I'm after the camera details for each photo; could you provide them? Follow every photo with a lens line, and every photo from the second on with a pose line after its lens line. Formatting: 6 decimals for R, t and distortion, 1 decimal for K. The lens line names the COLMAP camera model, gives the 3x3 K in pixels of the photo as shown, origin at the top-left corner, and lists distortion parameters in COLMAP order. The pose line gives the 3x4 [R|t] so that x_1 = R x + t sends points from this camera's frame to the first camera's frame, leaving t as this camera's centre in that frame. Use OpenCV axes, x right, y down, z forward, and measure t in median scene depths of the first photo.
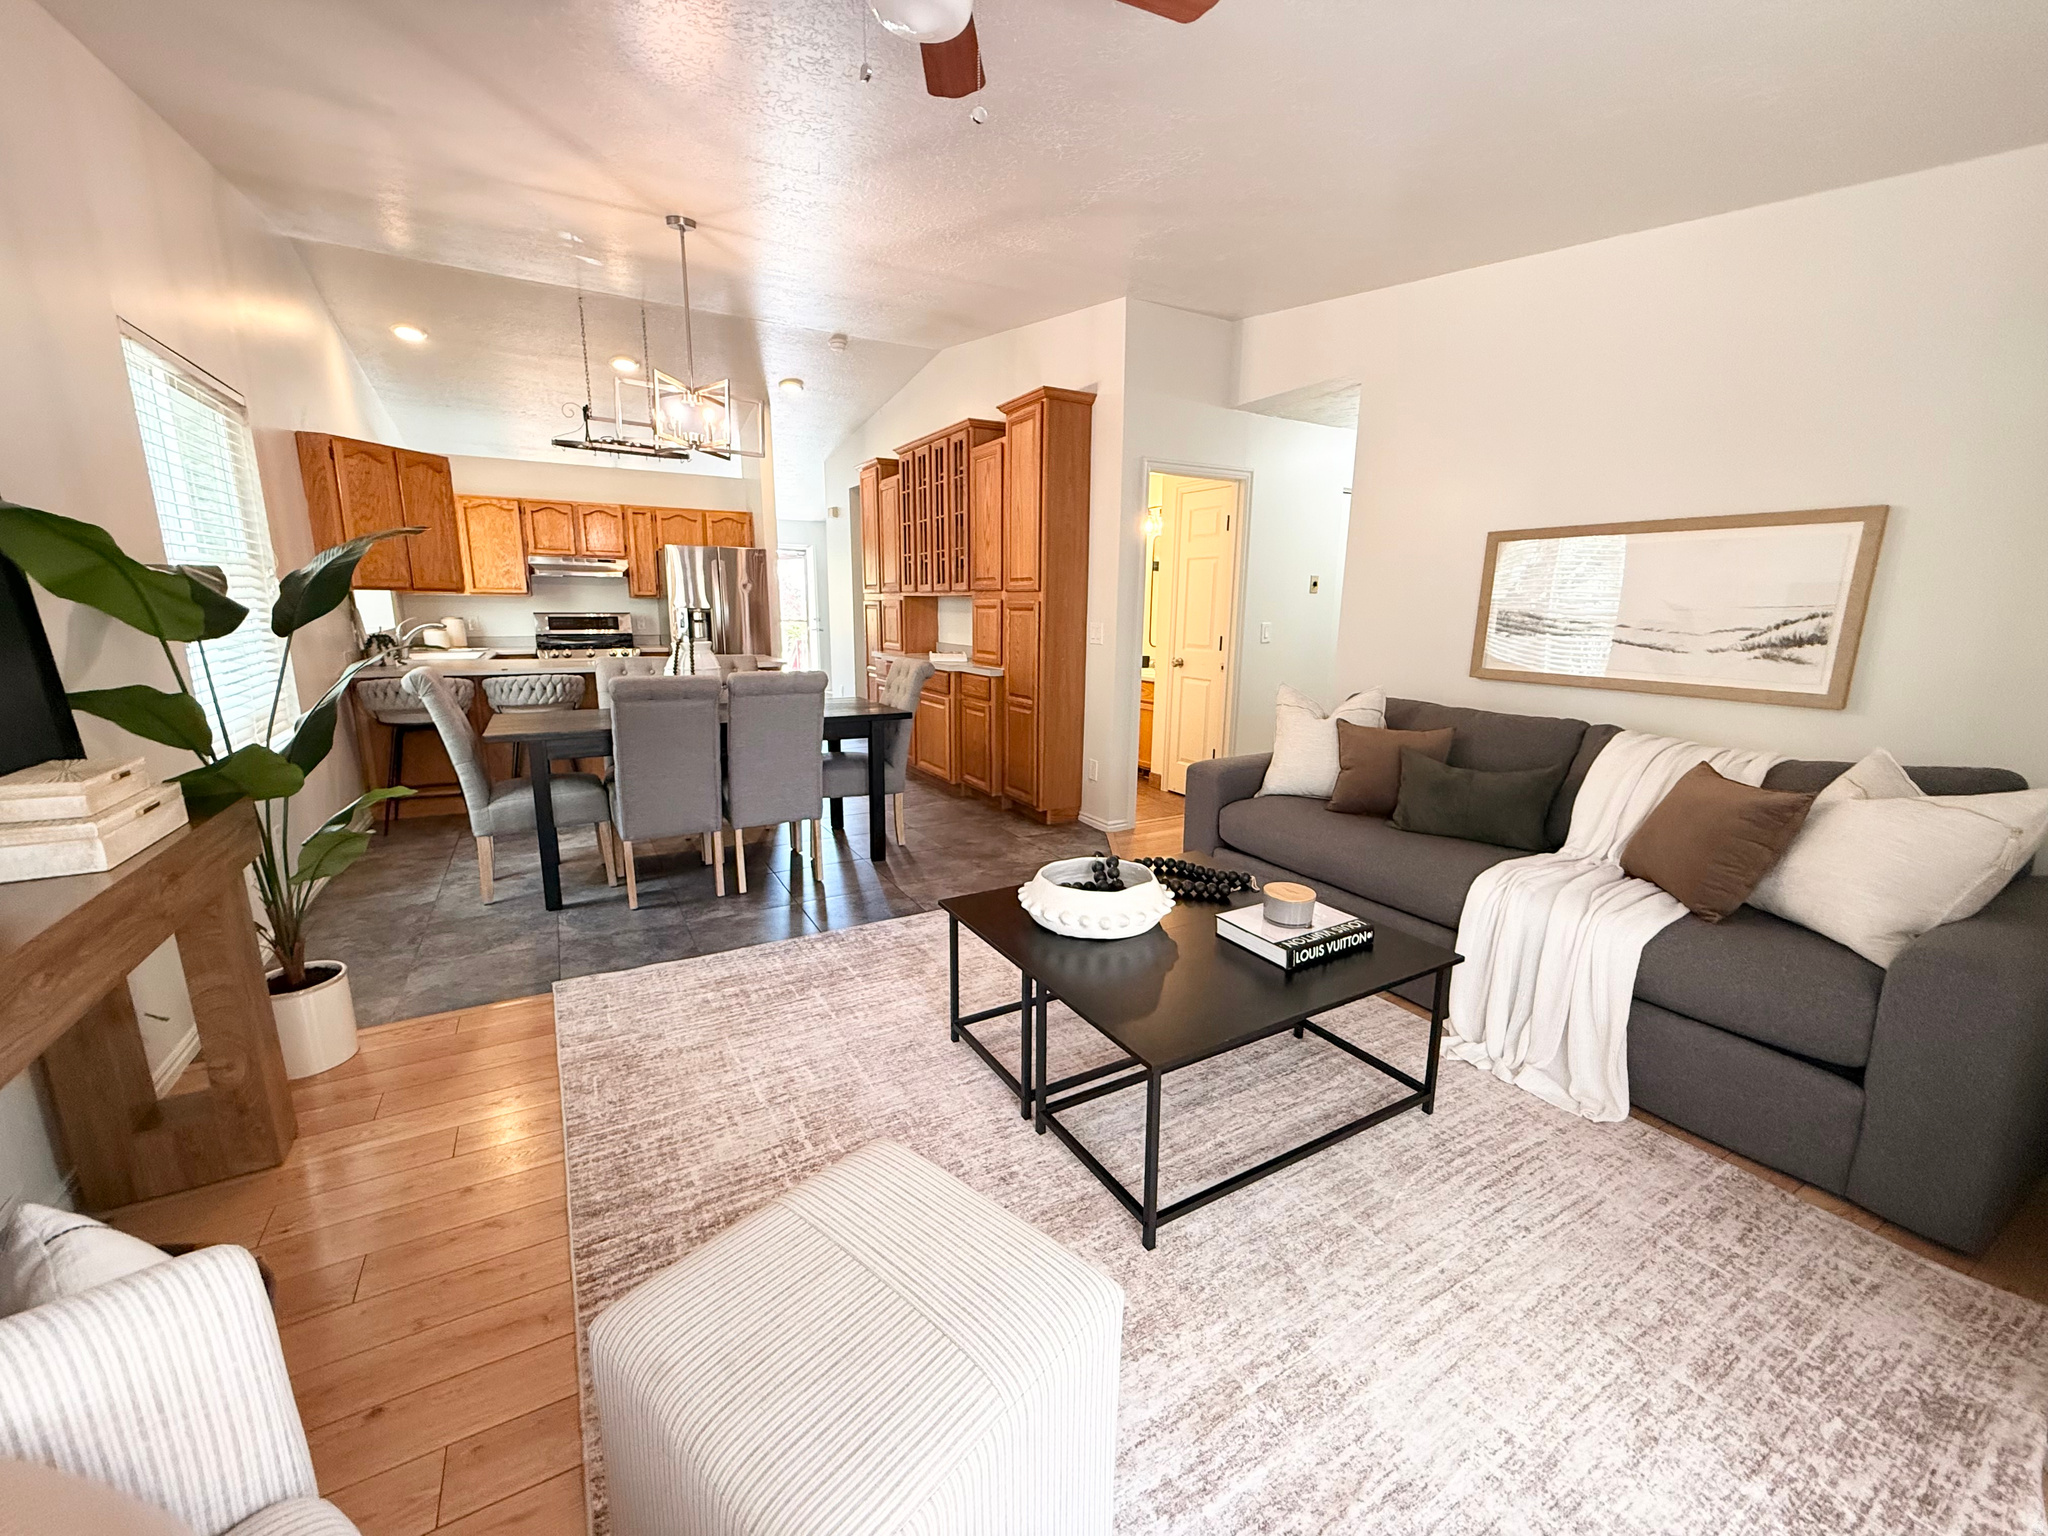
lens RADIAL K [[812.5, 0, 1024.0], [0, 812.5, 768.0], [0, 0, 1]] dist [-0.001089, -0.000044]
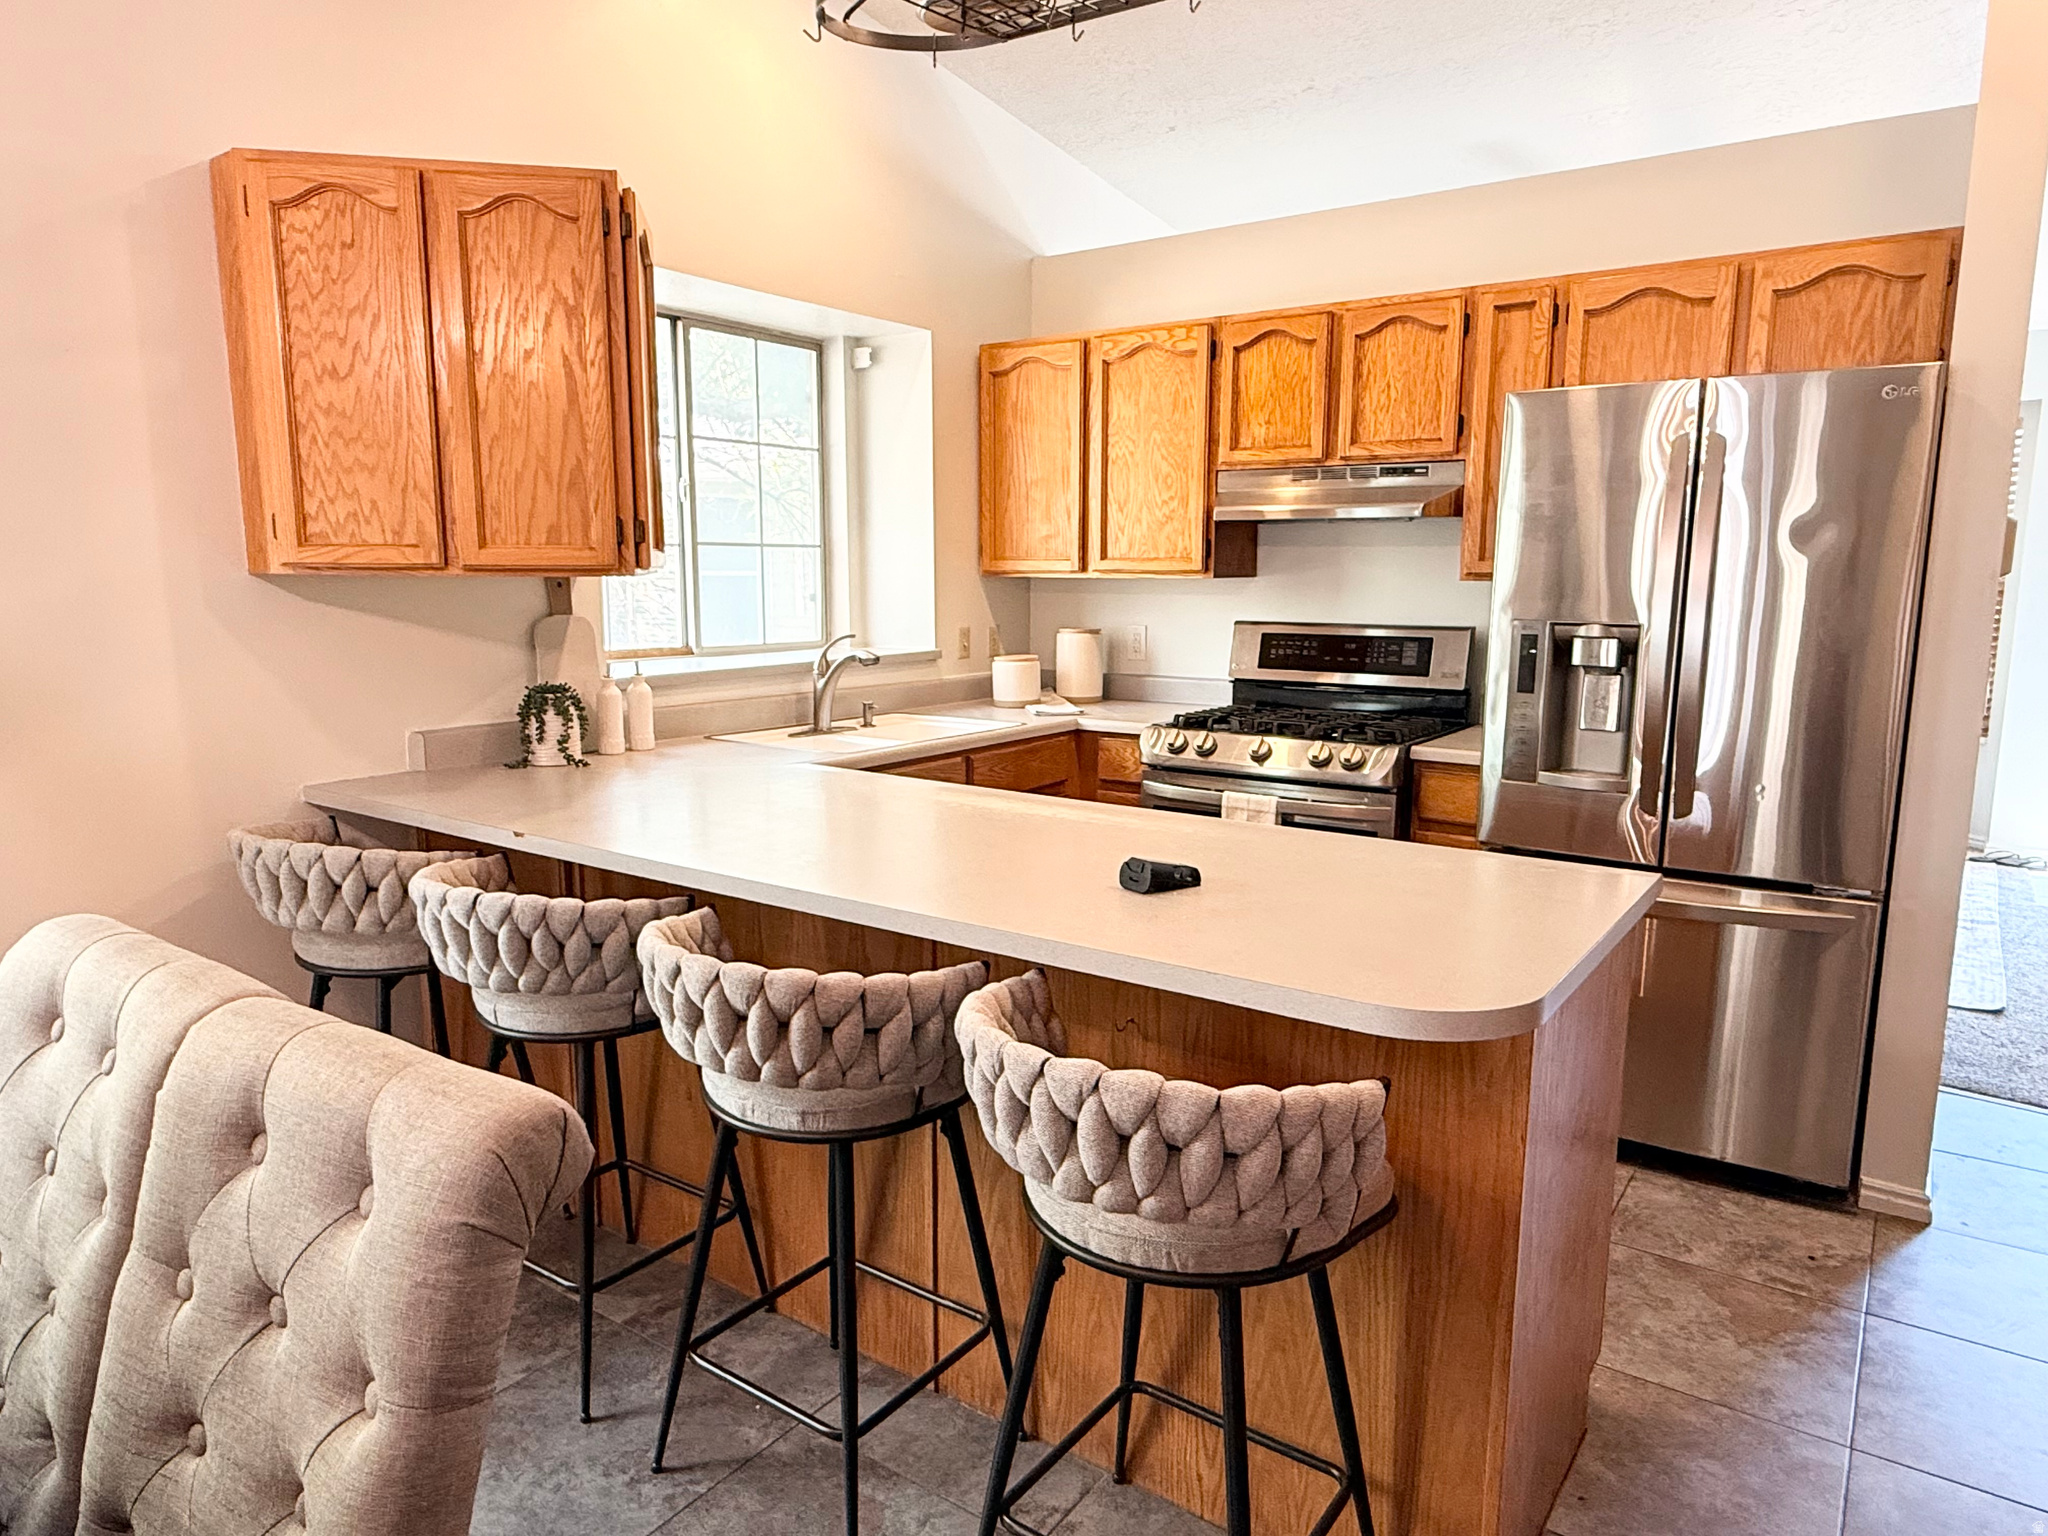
lens RADIAL K [[1289.7, 0, 1024.0], [0, 1289.7, 768.0], [0, 0, 1]] dist [0.000236, 0.000022]
pose [[0.404868, 0.130376, -0.905032, -0.088441], [-0.183362, 0.981254, 0.059329, -0.138076], [0.895801, 0.141928, 0.421184, 0.649496]]
